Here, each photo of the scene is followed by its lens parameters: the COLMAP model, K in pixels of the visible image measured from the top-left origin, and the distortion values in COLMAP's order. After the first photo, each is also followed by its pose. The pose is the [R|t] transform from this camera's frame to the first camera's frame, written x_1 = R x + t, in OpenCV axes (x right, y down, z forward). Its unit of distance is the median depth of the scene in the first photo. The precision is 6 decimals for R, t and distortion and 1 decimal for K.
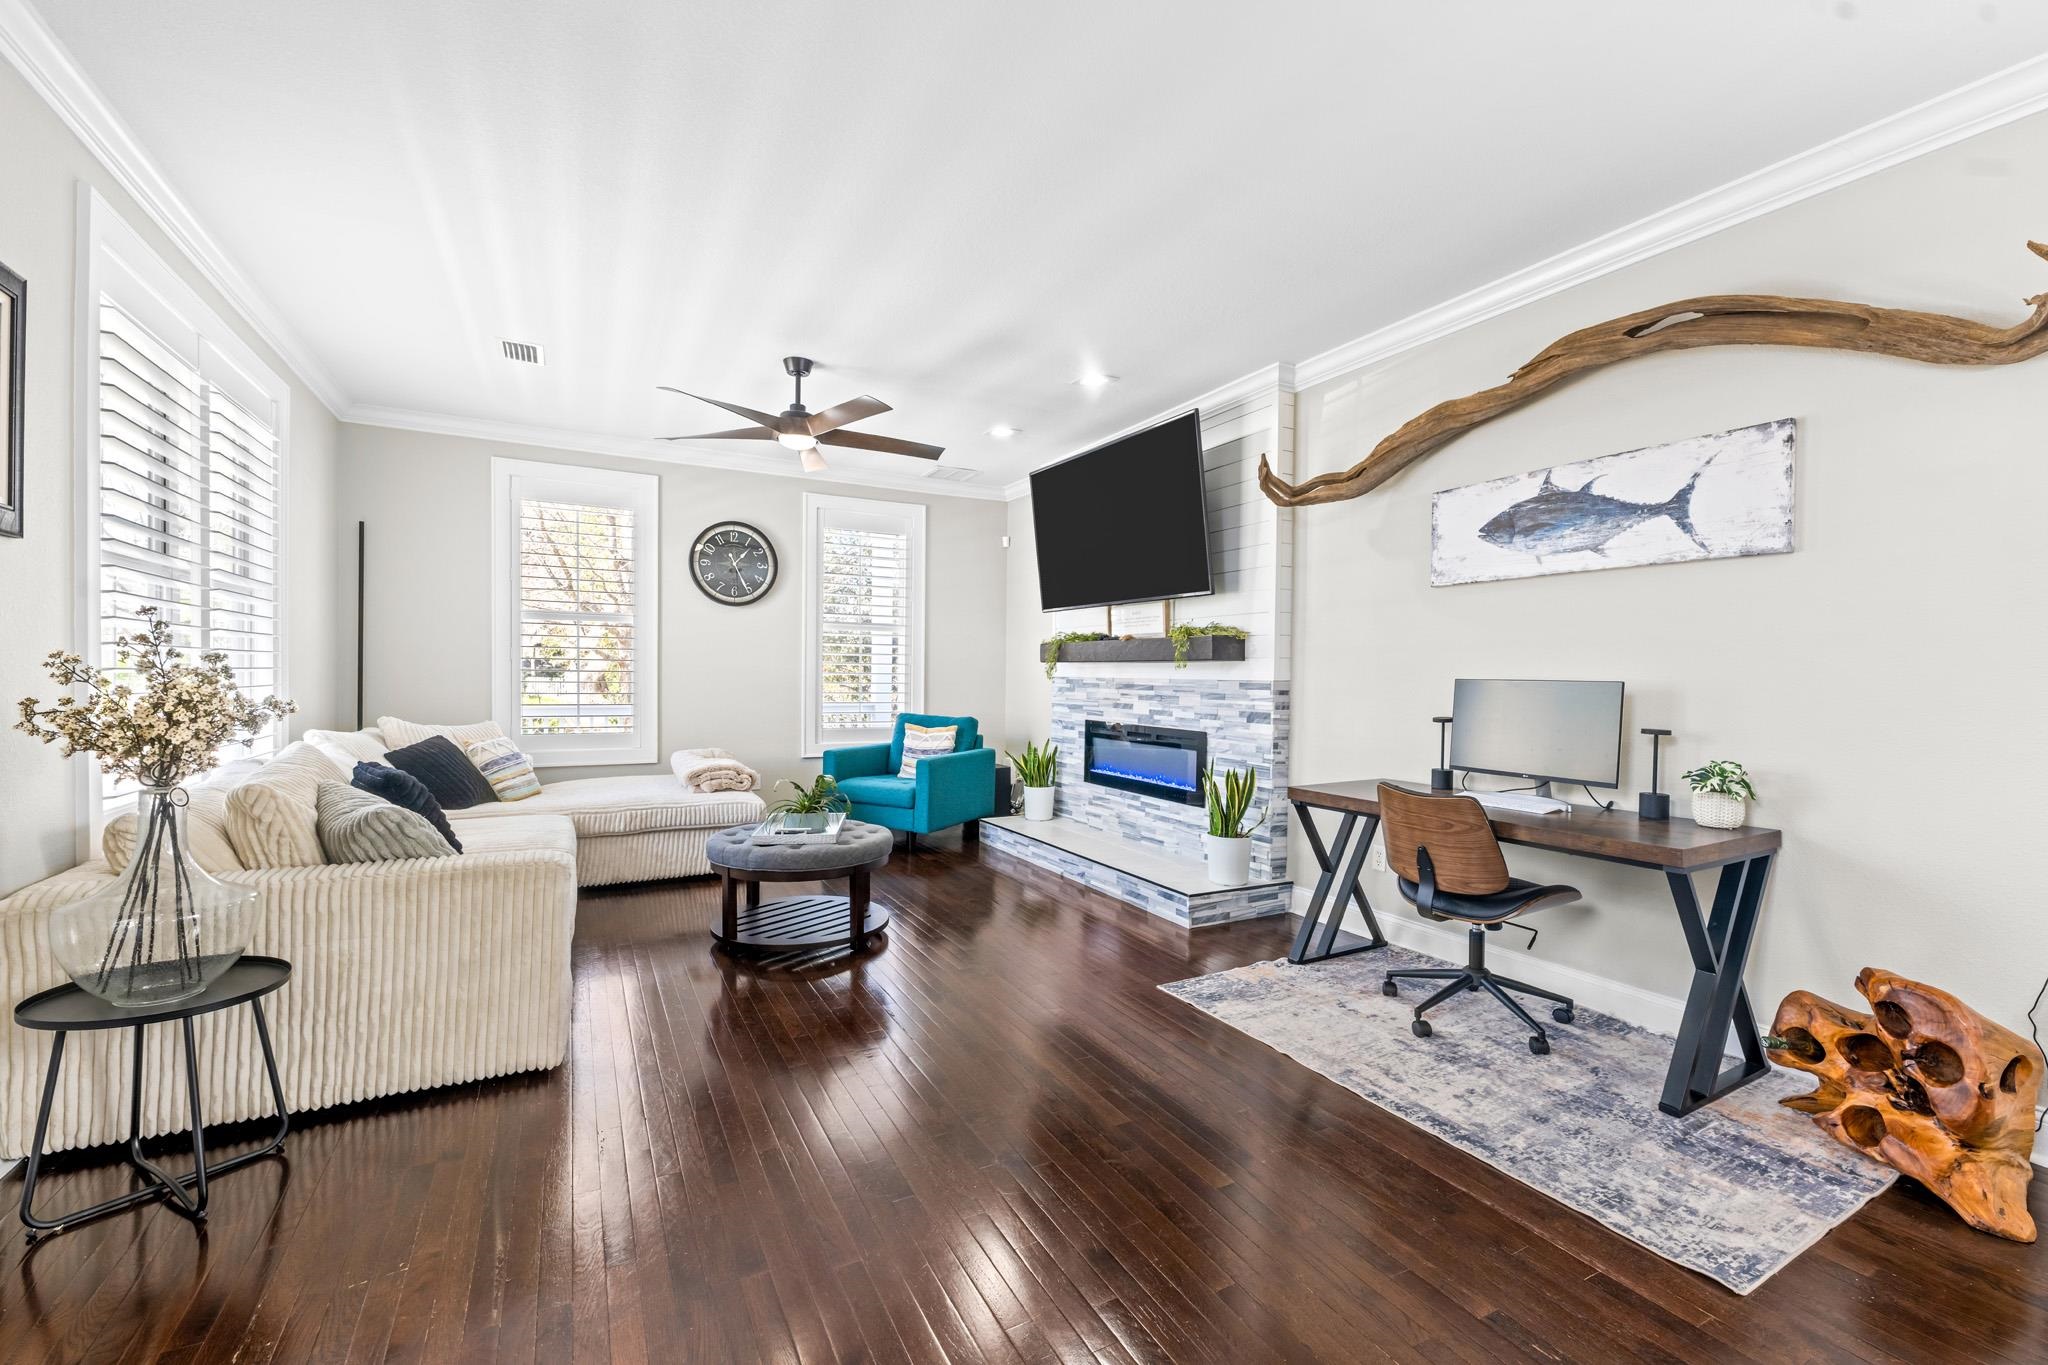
lens RADIAL K [[840.8, 0, 1030.5], [0, 840.8, 680.9], [0, 0, 1]] dist [-0.016719, -0.000403]
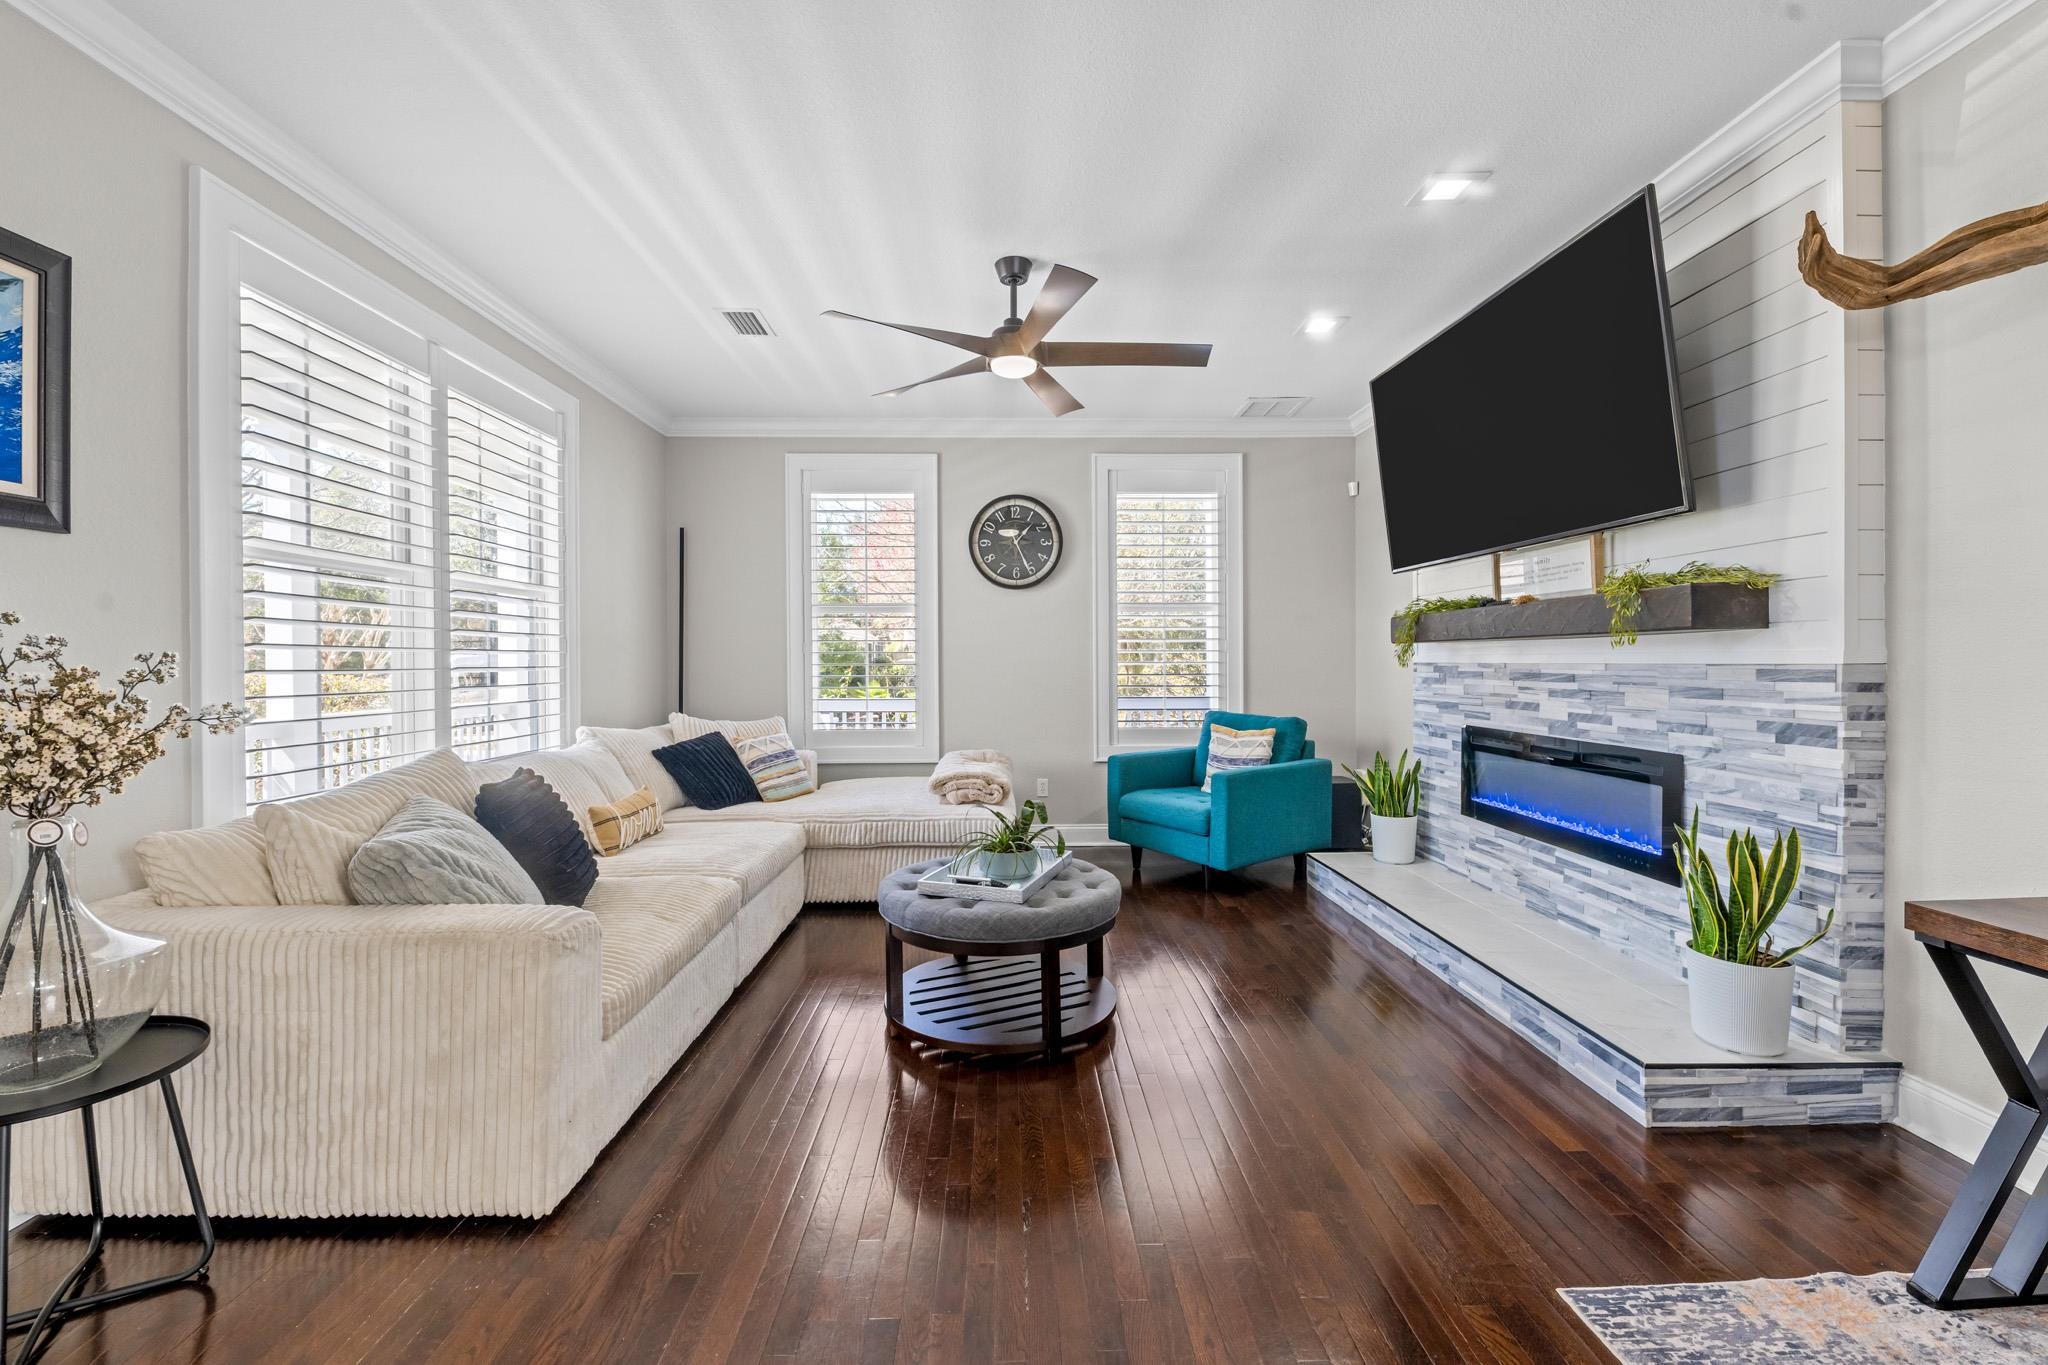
lens RADIAL K [[815.2, 0, 1023.6], [0, 815.2, 666.4], [0, 0, 1]] dist [0.017872, -0.011486]
pose [[0.887309, -0.014257, -0.460954, 0.072624], [0.012104, 0.999898, -0.007627, -0.000948], [0.461016, 0.001188, 0.887391, 0.310425]]
